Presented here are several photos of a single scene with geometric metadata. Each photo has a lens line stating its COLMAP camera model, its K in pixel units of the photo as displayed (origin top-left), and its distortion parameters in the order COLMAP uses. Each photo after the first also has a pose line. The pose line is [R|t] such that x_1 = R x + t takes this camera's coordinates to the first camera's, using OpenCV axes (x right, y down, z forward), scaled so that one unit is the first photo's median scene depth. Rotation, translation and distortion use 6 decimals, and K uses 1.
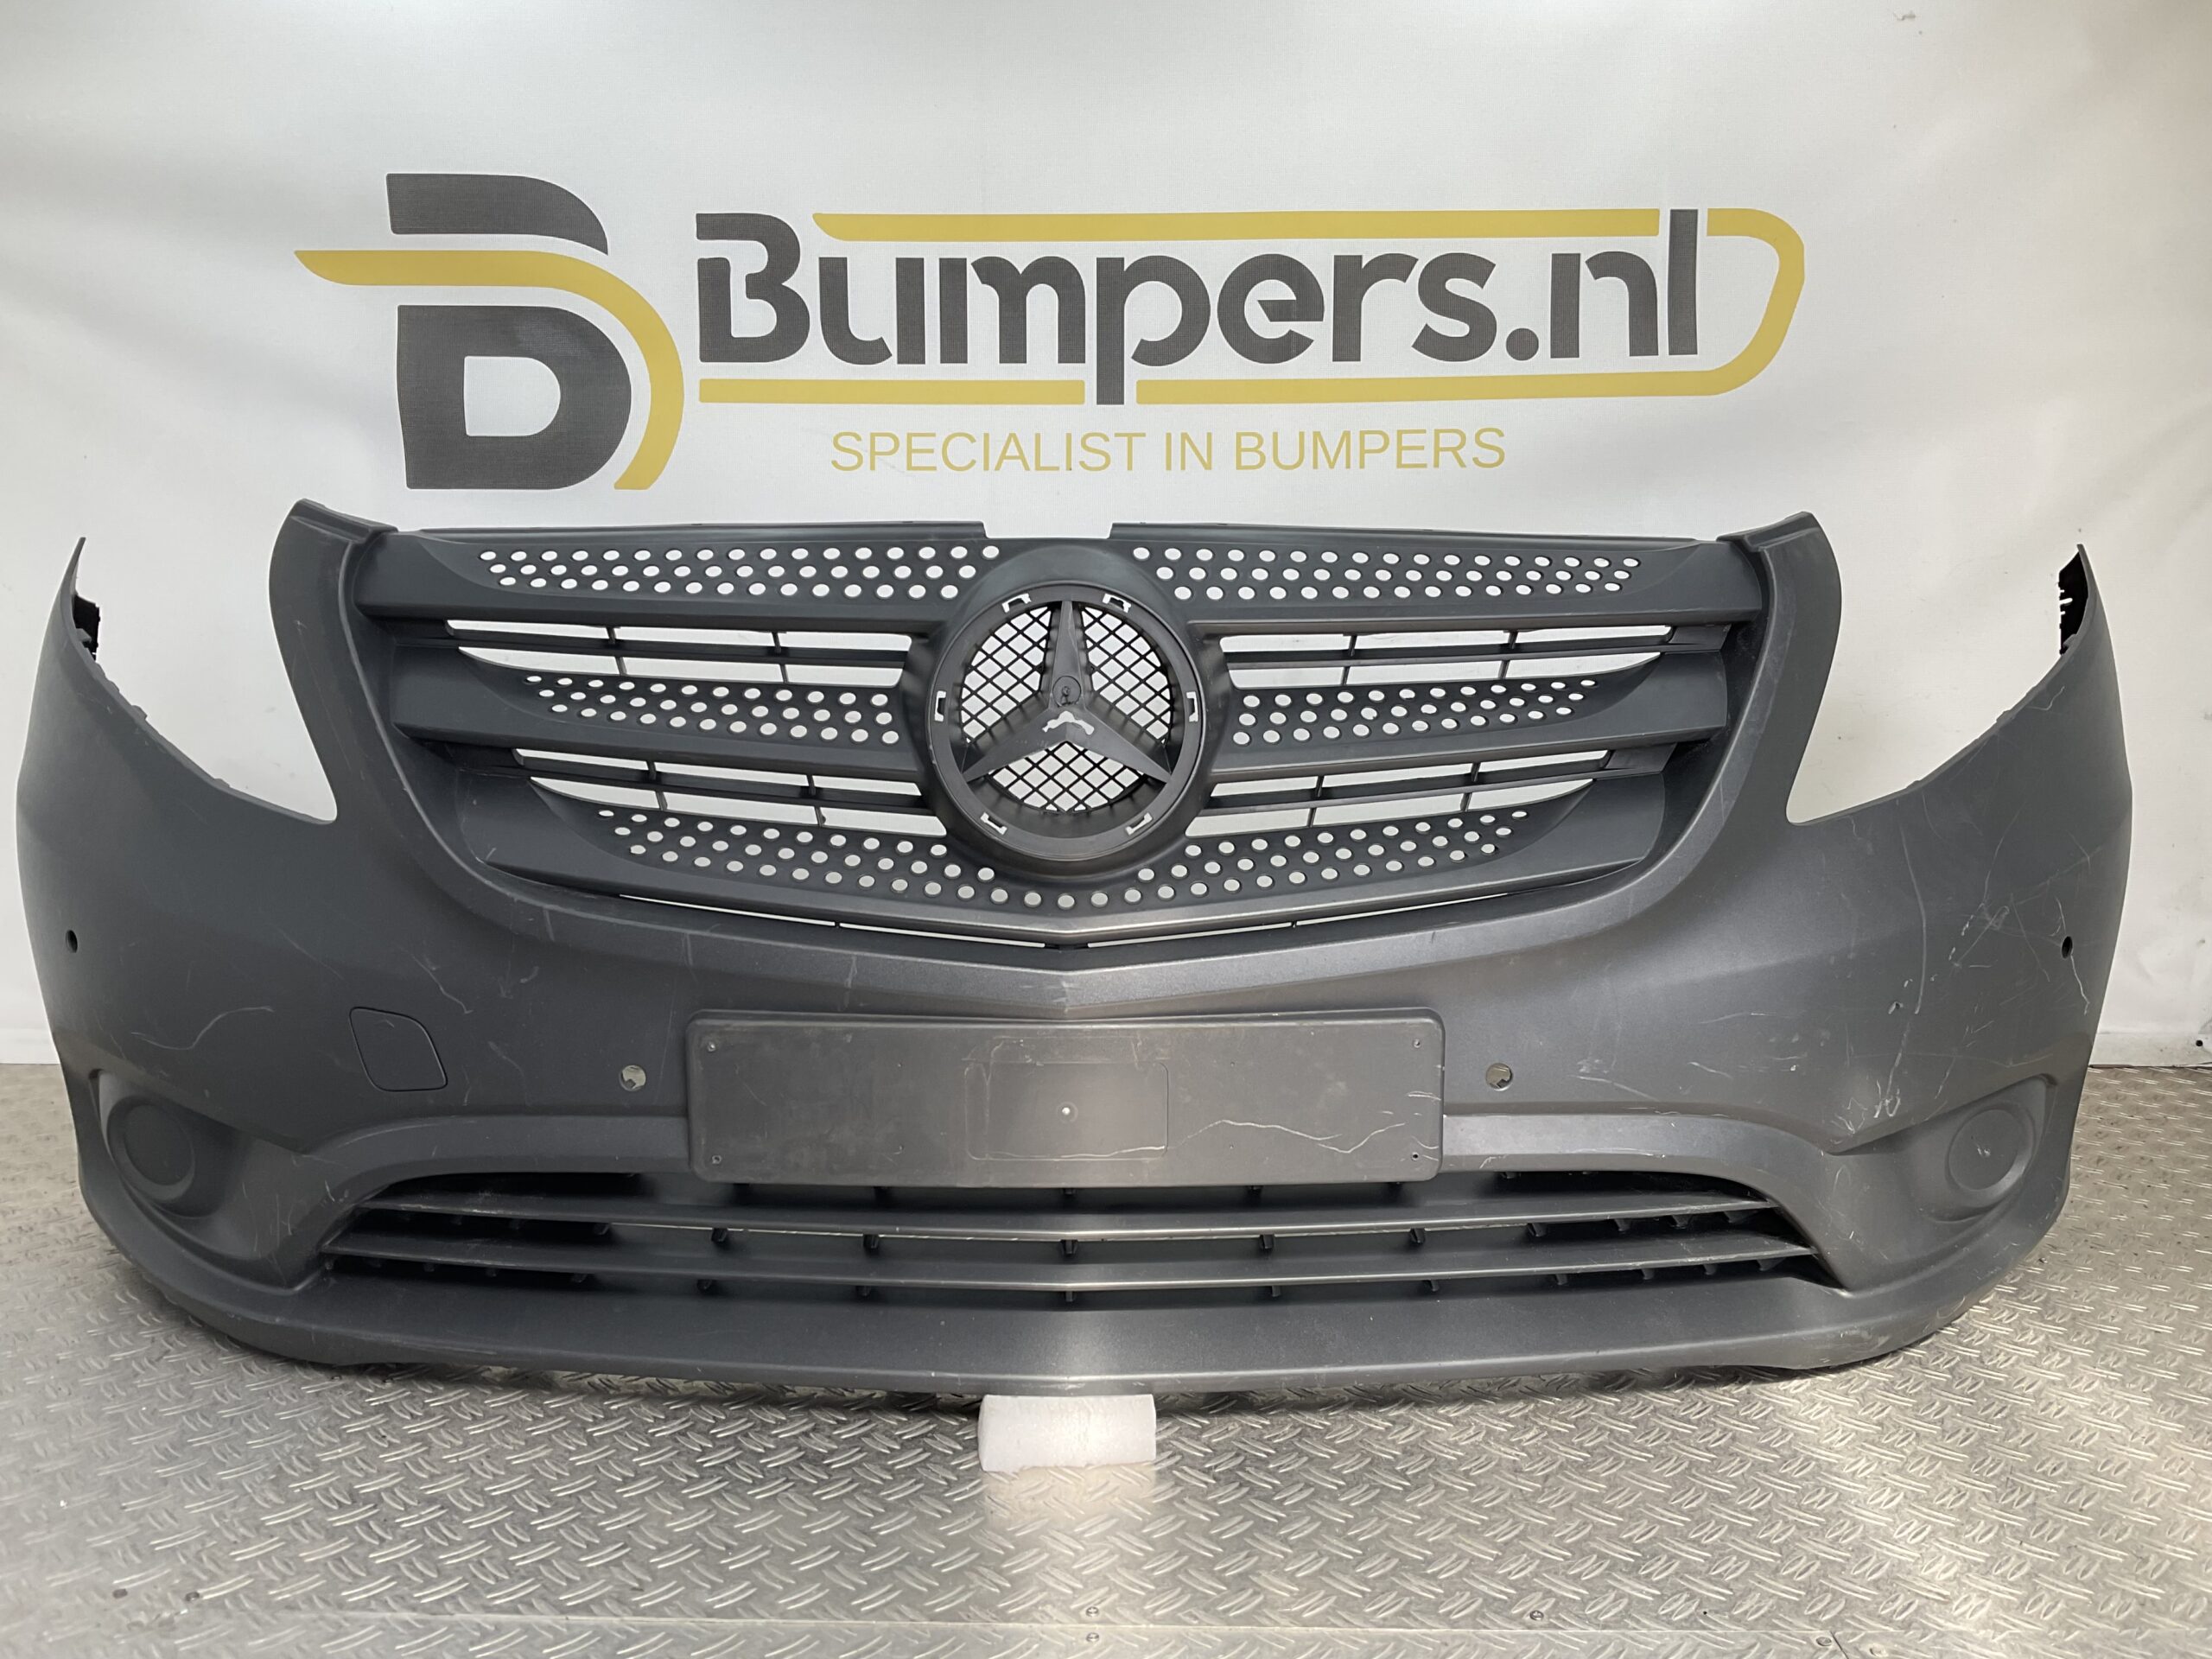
lens RADIAL K [[1814.3, 0, 1098.1], [0, 1814.3, 833.7], [0, 0, 1]] dist [0.147451, -0.325909]
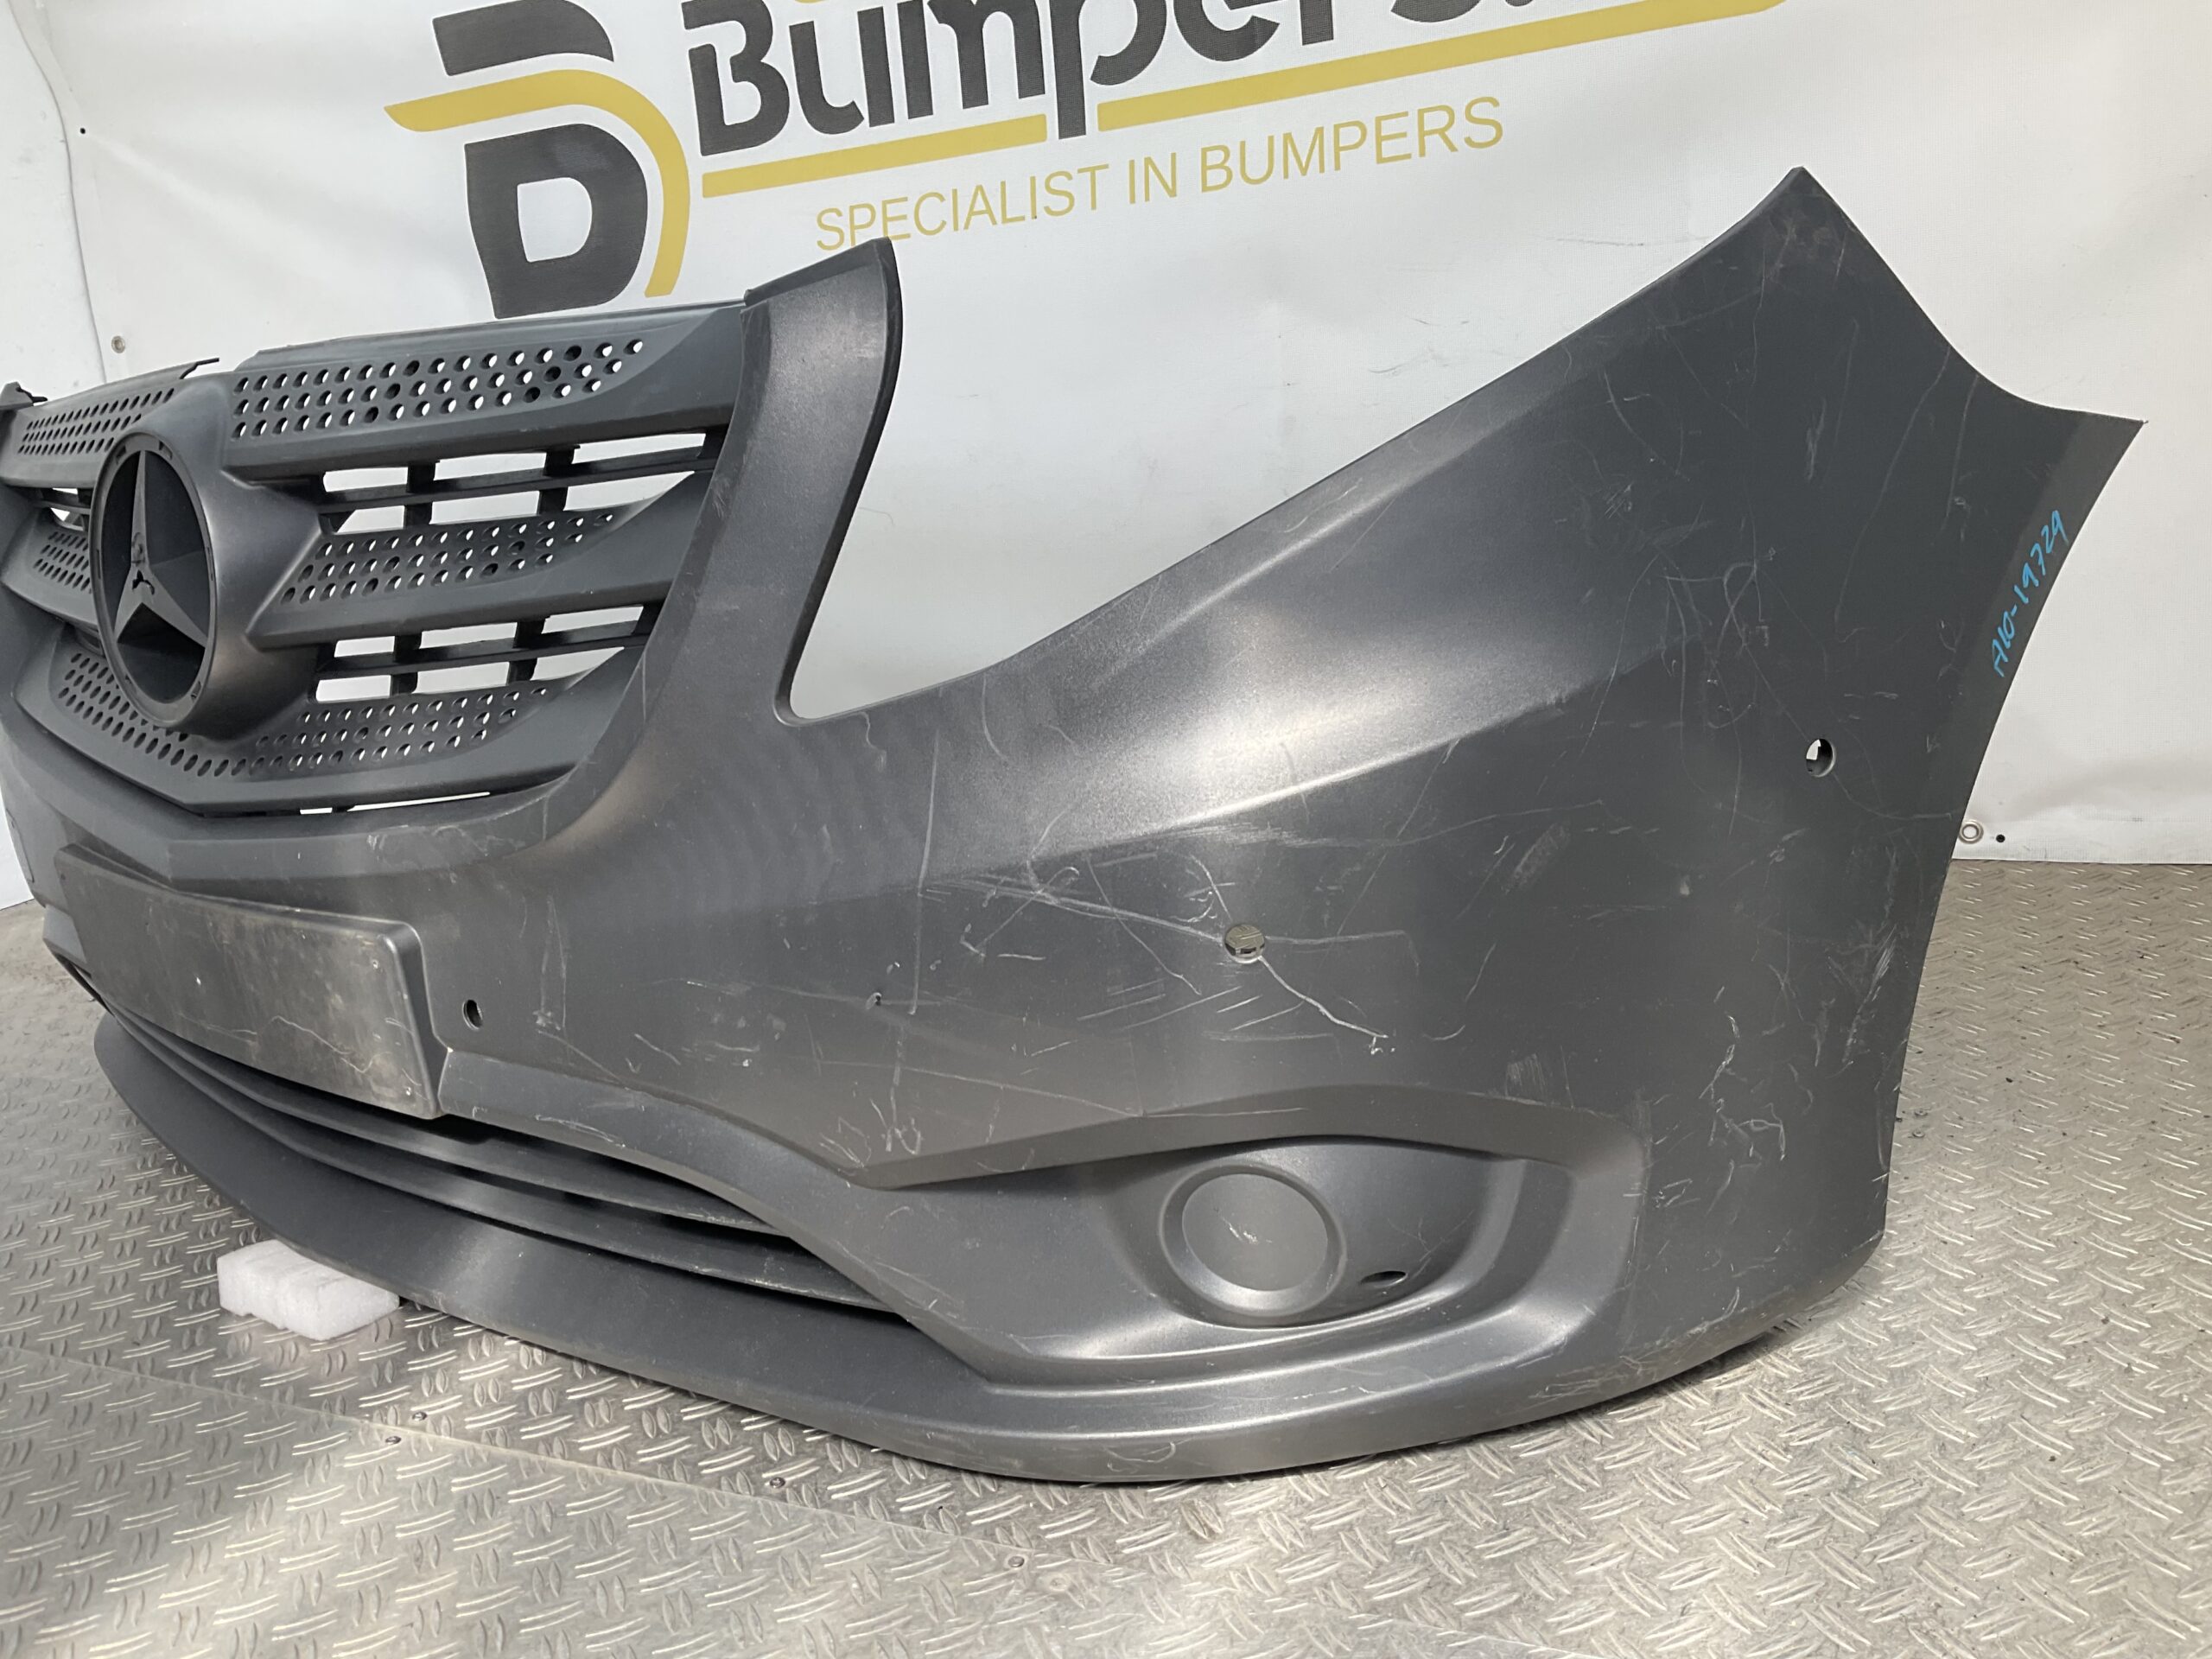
lens RADIAL K [[1814.3, 0, 1098.1], [0, 1814.3, 833.7], [0, 0, 1]] dist [0.147451, -0.325909]
pose [[0.911132, 0.003224, -0.412103, 0.396544], [0.053129, 0.990706, 0.125217, -0.006468], [0.408677, -0.135984, 0.902492, 0.136324]]
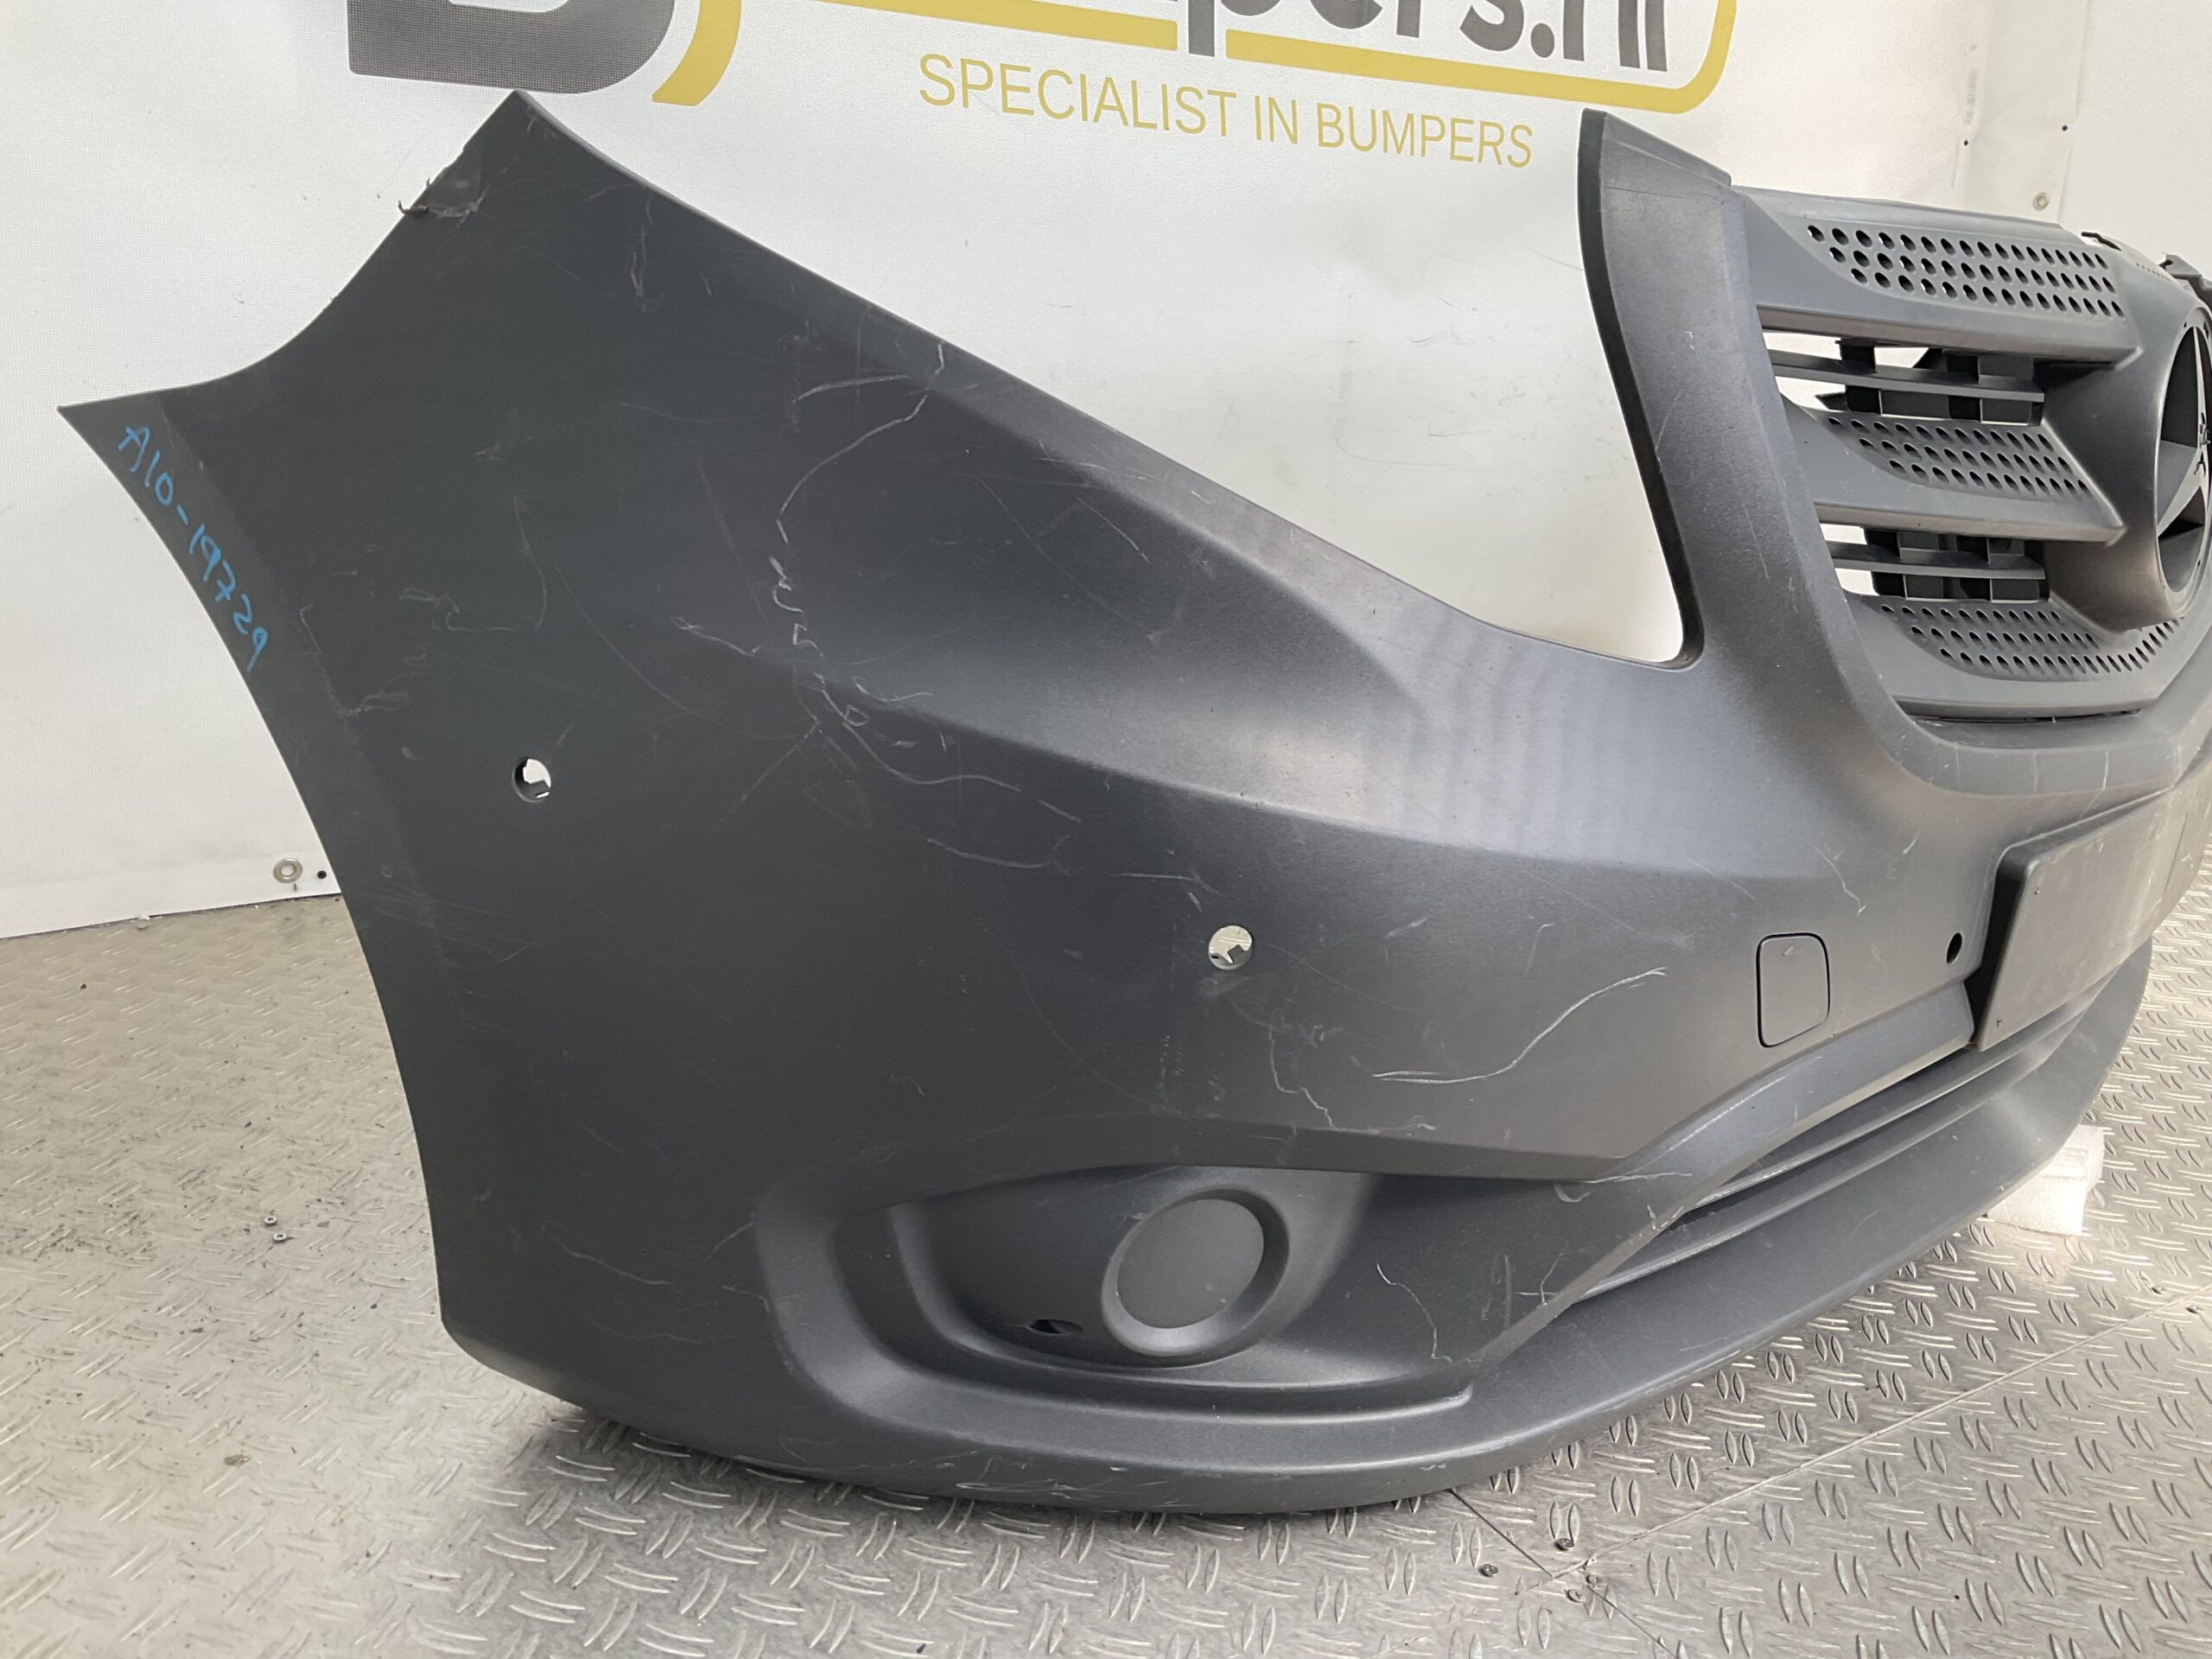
lens RADIAL K [[1814.3, 0, 1098.1], [0, 1814.3, 833.7], [0, 0, 1]] dist [0.147451, -0.325909]
pose [[0.837435, -0.112607, 0.534810, -0.551140], [0.022789, 0.984888, 0.171689, -0.020309], [-0.546062, -0.131591, 0.827345, 0.249013]]
